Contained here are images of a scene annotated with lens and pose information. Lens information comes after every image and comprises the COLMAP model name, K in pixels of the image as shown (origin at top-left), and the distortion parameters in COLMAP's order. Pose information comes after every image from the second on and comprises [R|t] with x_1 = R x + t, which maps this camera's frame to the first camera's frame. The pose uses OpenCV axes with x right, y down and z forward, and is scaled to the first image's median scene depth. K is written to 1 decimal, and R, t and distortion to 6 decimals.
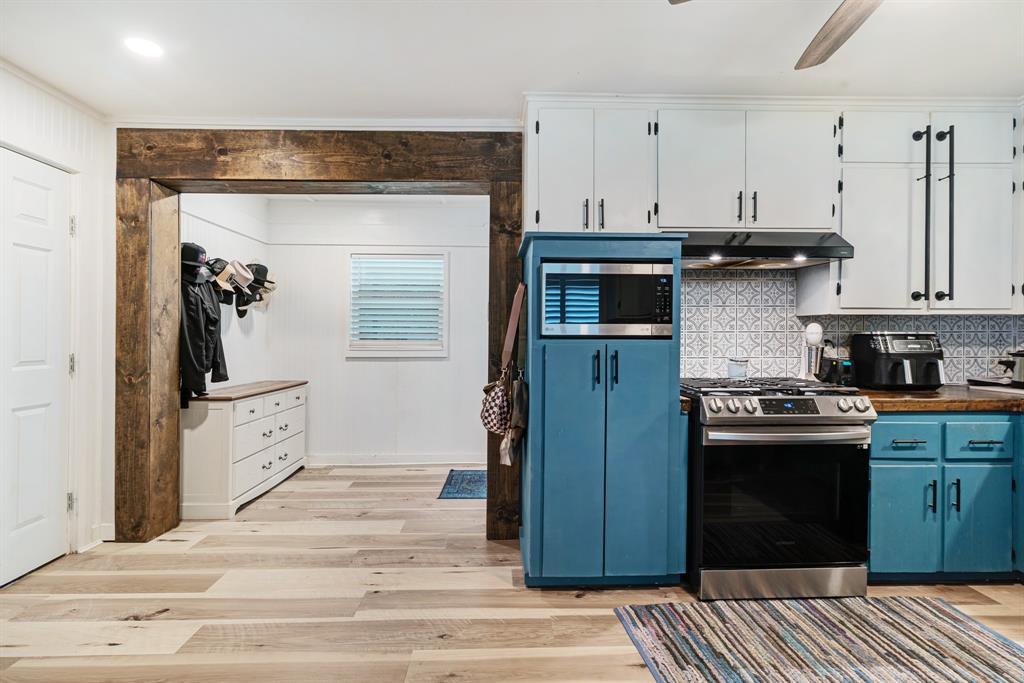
lens RADIAL K [[489.6, 0, 506.2], [0, 489.6, 335.7], [0, 0, 1]] dist [-0.014516, 0.000073]
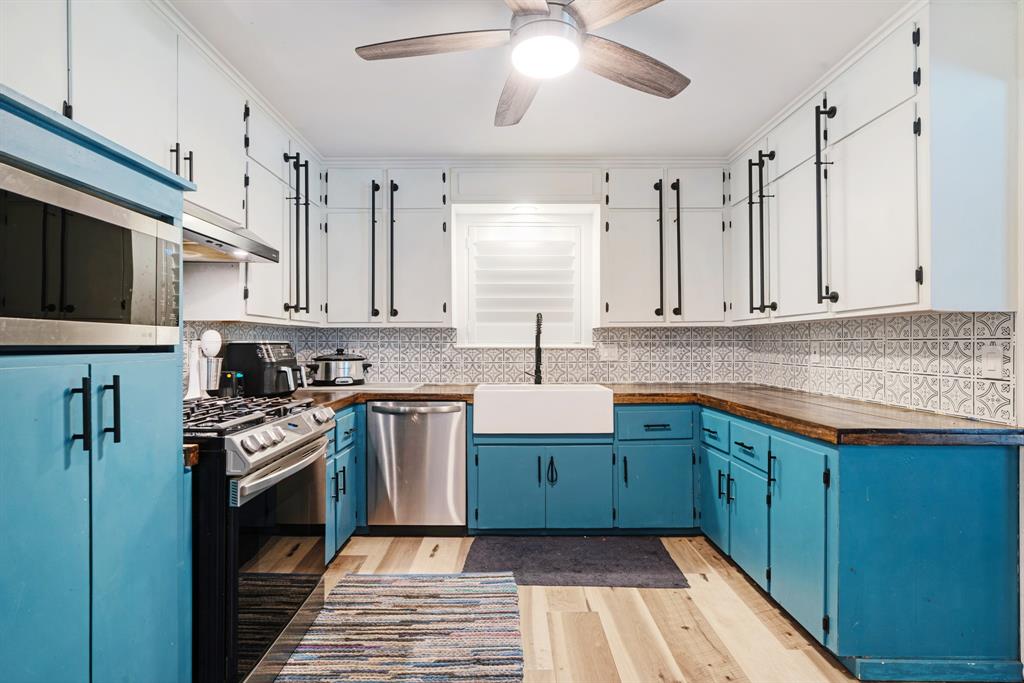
lens RADIAL K [[489.6, 0, 509.0], [0, 489.6, 342.7], [0, 0, 1]] dist [-0.014516, 0.000073]
pose [[0.049950, -0.000679, 0.998751, -0.247173], [0.009398, 0.999956, 0.000210, 0.000458], [-0.998708, 0.009376, 0.049954, 0.584764]]
